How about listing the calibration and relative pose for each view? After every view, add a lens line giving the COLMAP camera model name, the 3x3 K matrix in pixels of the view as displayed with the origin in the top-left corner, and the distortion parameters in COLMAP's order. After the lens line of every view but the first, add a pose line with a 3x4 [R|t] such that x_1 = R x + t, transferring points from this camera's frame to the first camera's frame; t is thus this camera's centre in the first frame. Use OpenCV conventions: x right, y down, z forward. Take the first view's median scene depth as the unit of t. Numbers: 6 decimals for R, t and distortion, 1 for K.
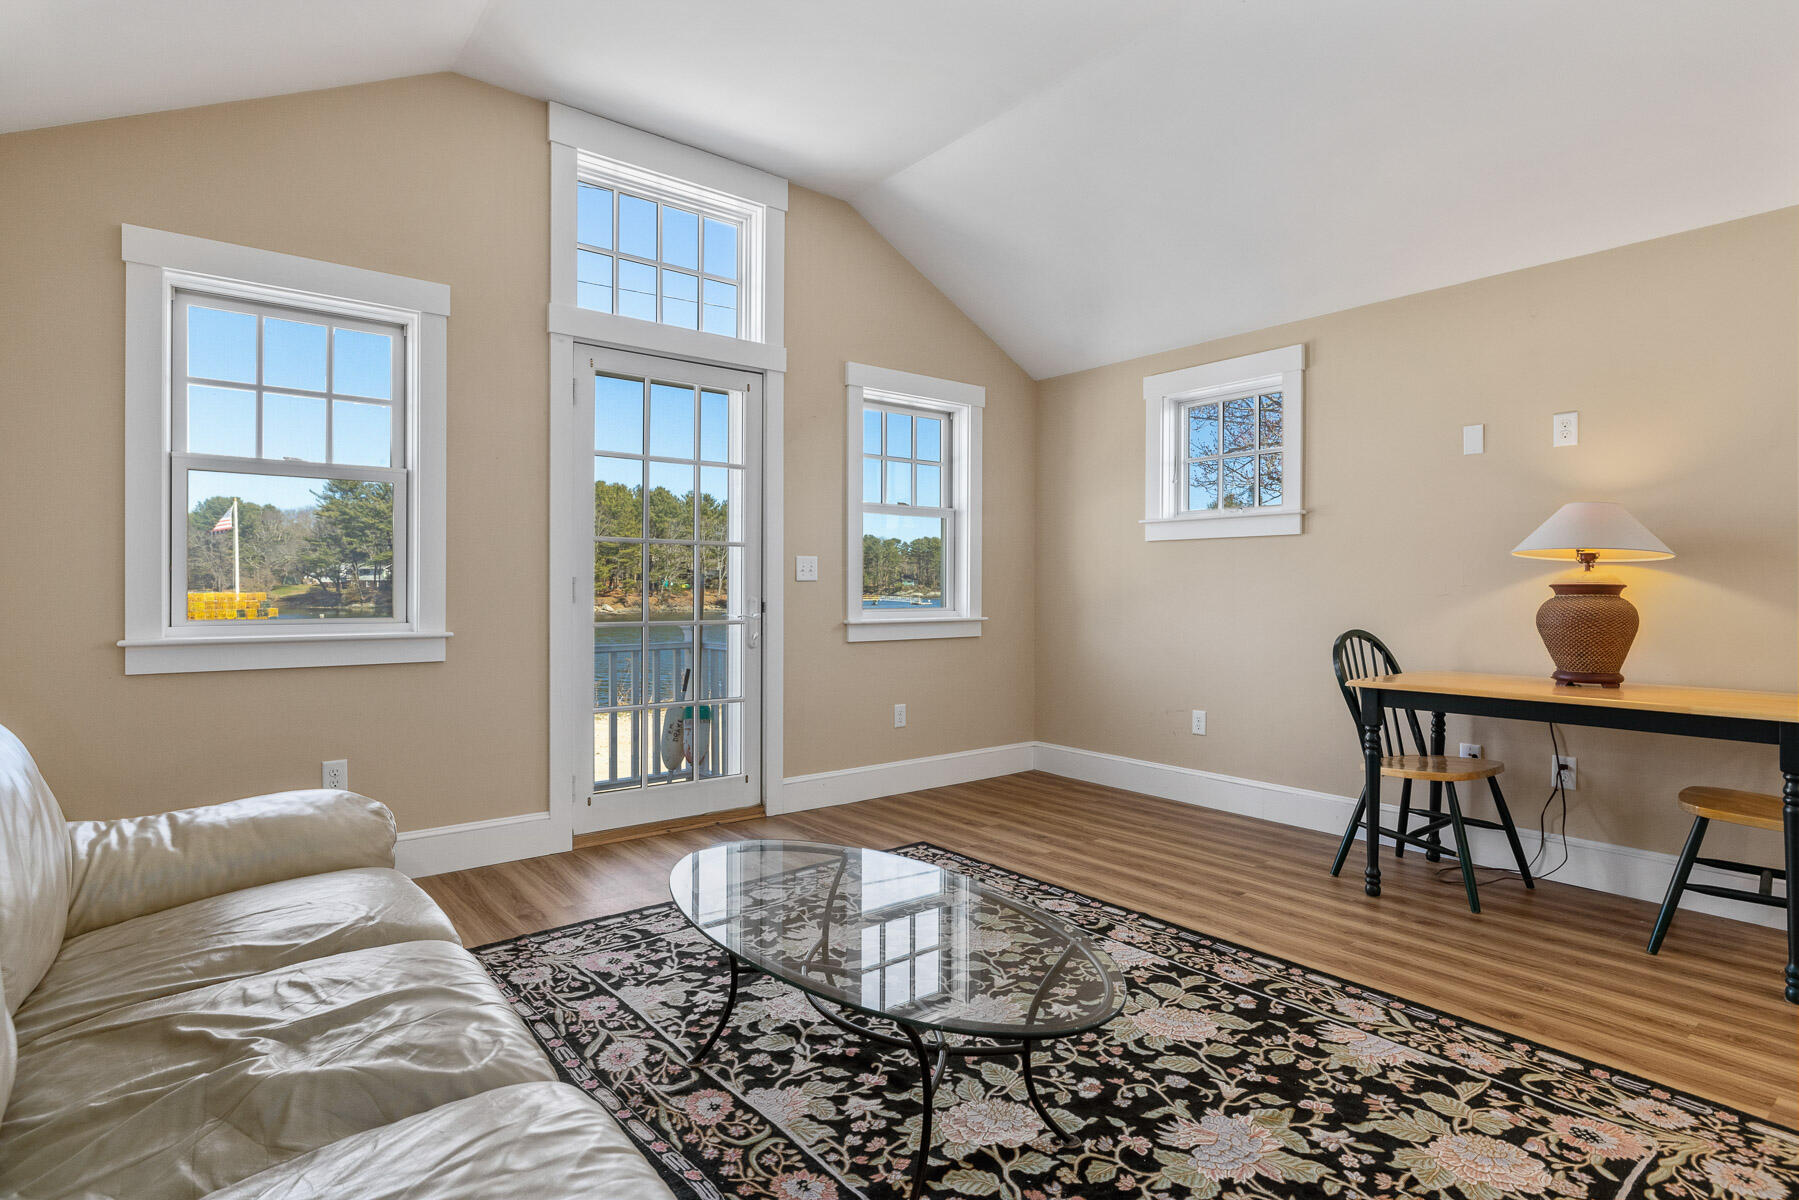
lens RADIAL K [[911.8, 0, 902.2], [0, 911.8, 586.1], [0, 0, 1]] dist [-0.001122, 0.000008]
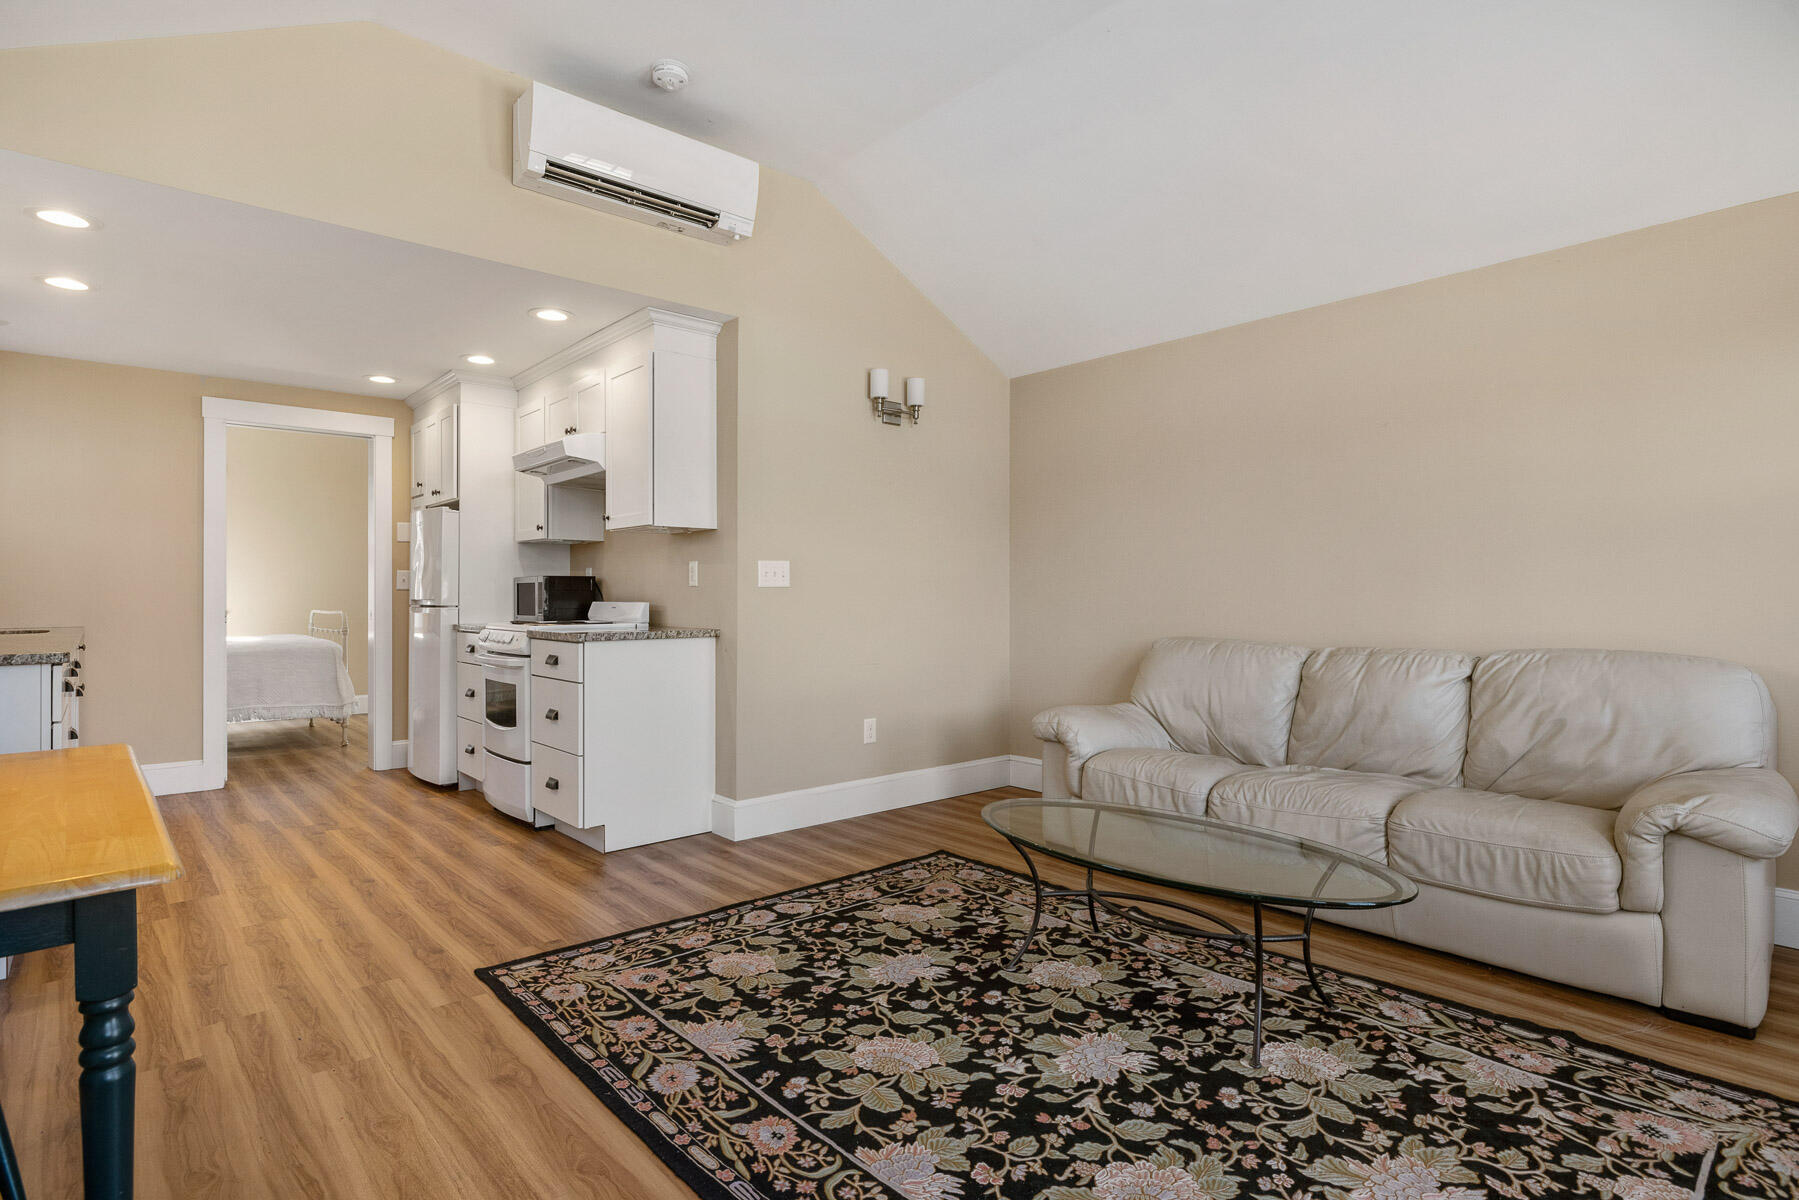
lens RADIAL K [[911.8, 0, 902.2], [0, 911.8, 586.1], [0, 0, 1]] dist [-0.001122, 0.000008]
pose [[-0.998932, -0.004334, -0.045995, 0.357948], [-0.003703, 0.999898, -0.013795, 0.008010], [0.046050, -0.013610, -0.998846, 2.067450]]
